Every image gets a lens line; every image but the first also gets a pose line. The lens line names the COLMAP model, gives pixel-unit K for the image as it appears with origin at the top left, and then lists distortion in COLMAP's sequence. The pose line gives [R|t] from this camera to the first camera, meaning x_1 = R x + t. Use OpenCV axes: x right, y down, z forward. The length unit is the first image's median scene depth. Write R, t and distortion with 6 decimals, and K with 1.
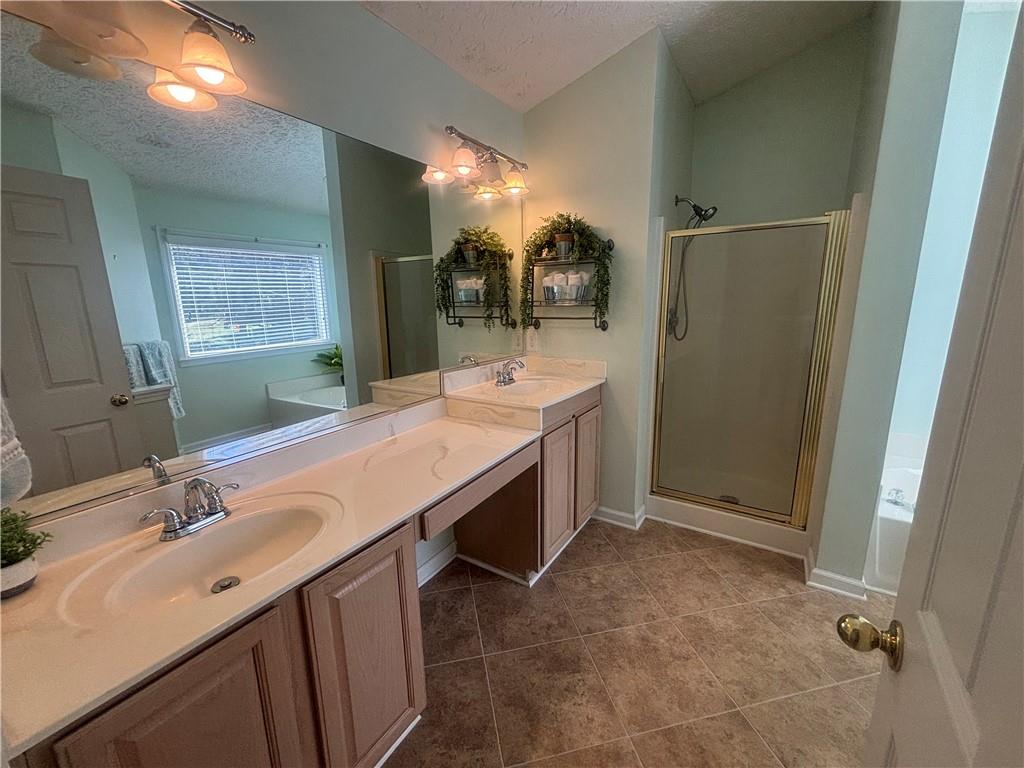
lens RADIAL K [[408.2, 0, 512.0], [0, 408.2, 384.0], [0, 0, 1]] dist [0.005442, 0.000109]
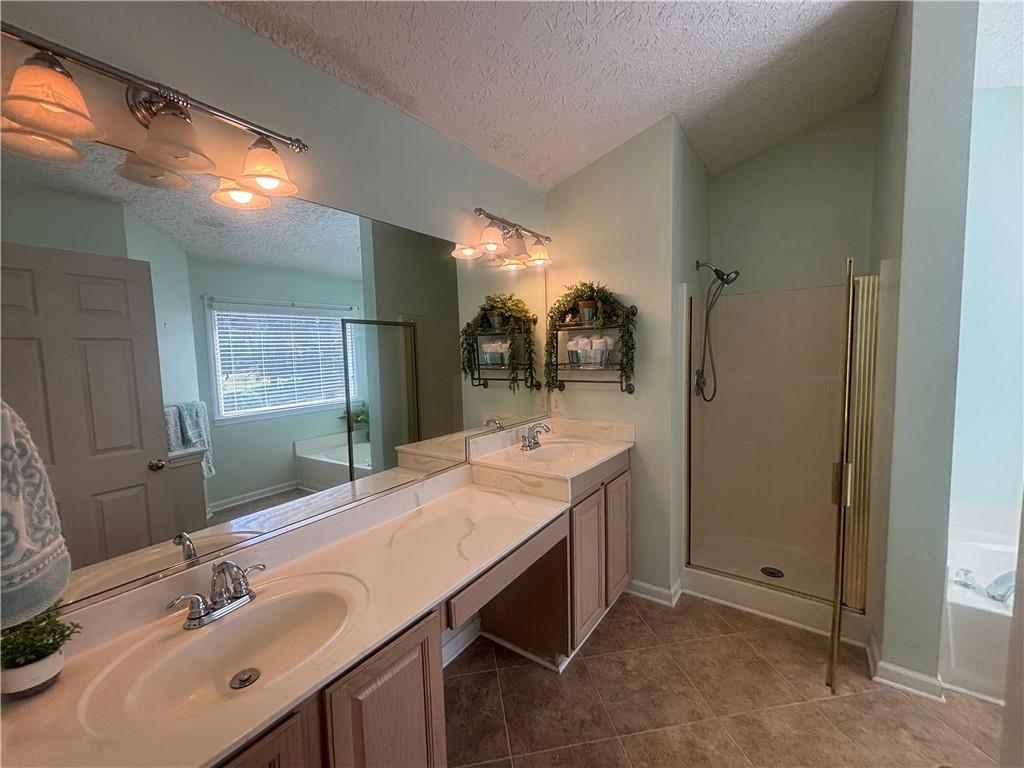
lens RADIAL K [[408.2, 0, 512.0], [0, 408.2, 384.0], [0, 0, 1]] dist [0.005442, 0.000109]
pose [[0.998725, -0.007183, -0.049959, -0.012827], [0.001263, 0.993069, -0.117529, -0.043599], [0.050457, 0.117316, 0.991812, 0.000307]]
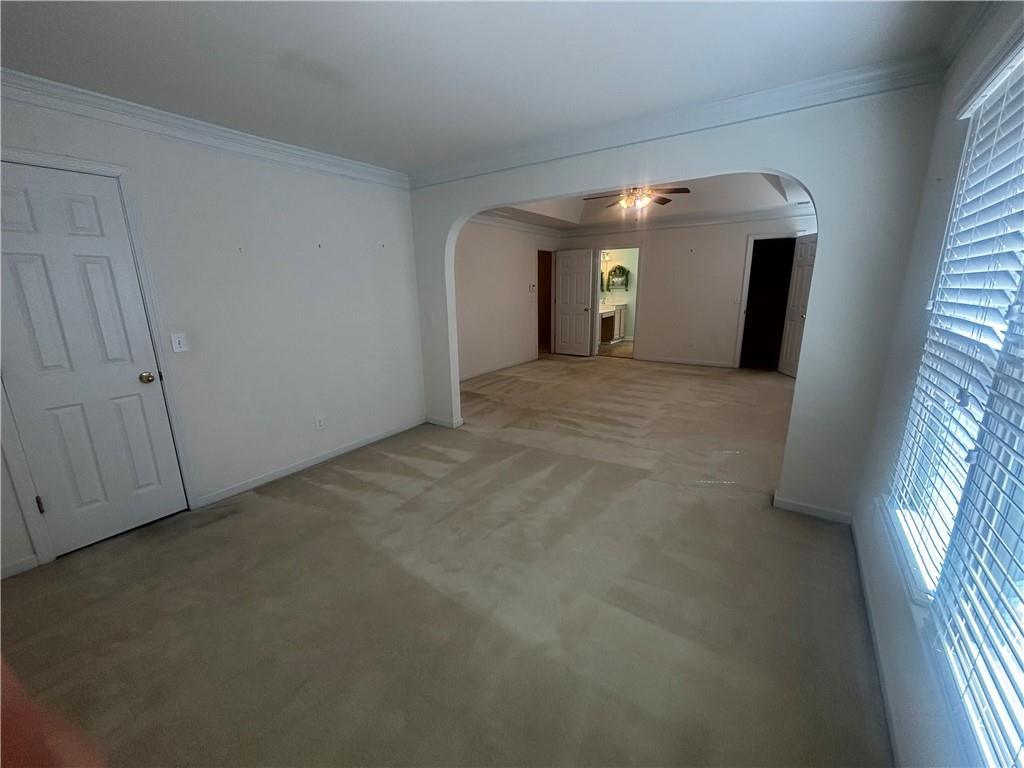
lens RADIAL K [[412.4, 0, 509.7], [0, 412.4, 384.9], [0, 0, 1]] dist [-0.000037, 0.000243]
pose [[0.999217, 0.007228, -0.038911, -0.932310], [-0.006155, 0.999599, 0.027639, 0.829529], [0.039095, -0.027378, 0.998860, -3.818322]]
